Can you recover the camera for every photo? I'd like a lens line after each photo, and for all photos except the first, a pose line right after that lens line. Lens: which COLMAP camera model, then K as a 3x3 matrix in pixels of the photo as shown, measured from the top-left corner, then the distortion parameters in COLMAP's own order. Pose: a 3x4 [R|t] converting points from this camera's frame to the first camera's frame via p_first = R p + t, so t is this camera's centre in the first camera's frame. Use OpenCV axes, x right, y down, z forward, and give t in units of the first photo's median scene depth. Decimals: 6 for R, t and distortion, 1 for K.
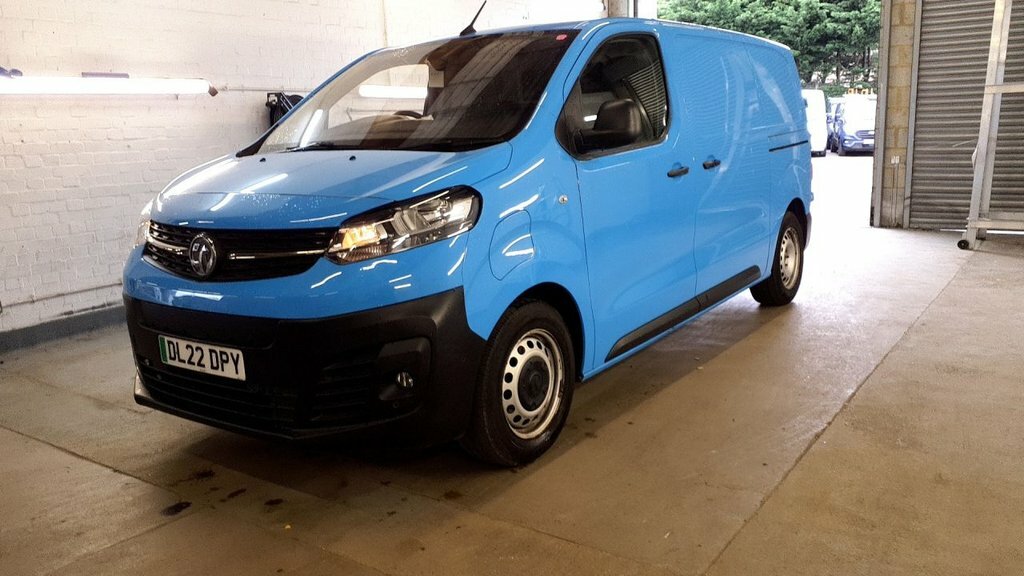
lens RADIAL K [[817.2, 0, 515.6], [0, 817.2, 284.6], [0, 0, 1]] dist [0.004675, -0.002325]
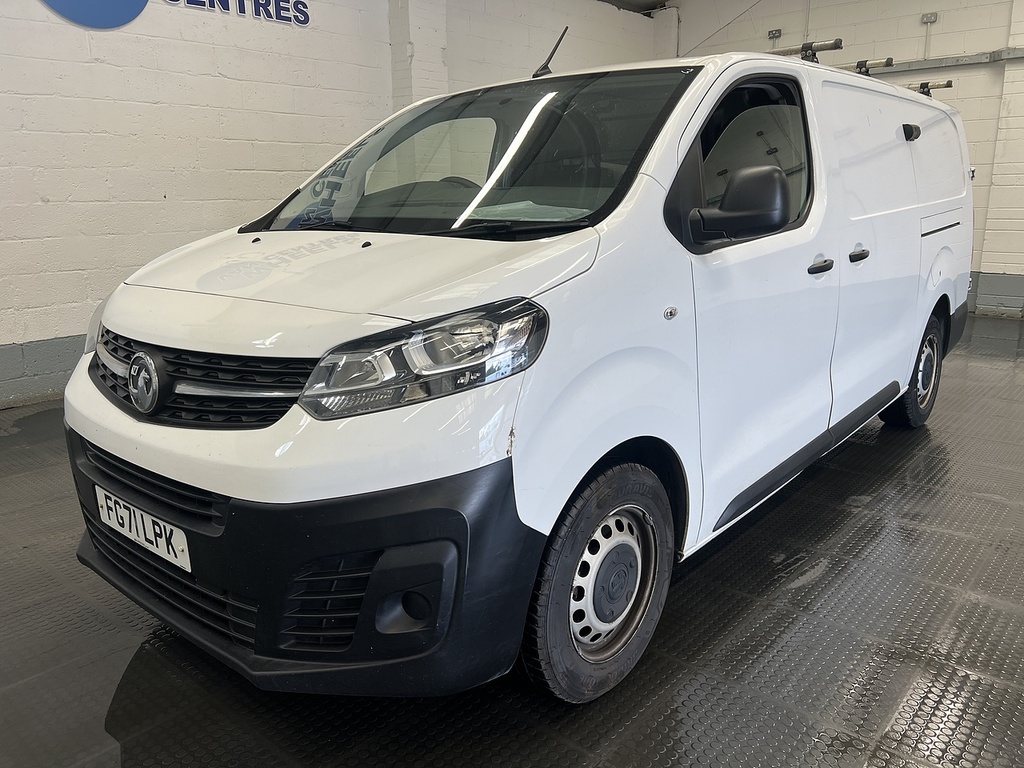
lens RADIAL K [[792.2, 0, 511.1], [0, 792.2, 389.0], [0, 0, 1]] dist [-0.005093, -0.006419]
pose [[0.994840, 0.040494, -0.093023, -0.009722], [-0.035715, 0.997983, 0.052474, -0.077591], [0.094960, -0.048881, 0.994280, 0.365891]]
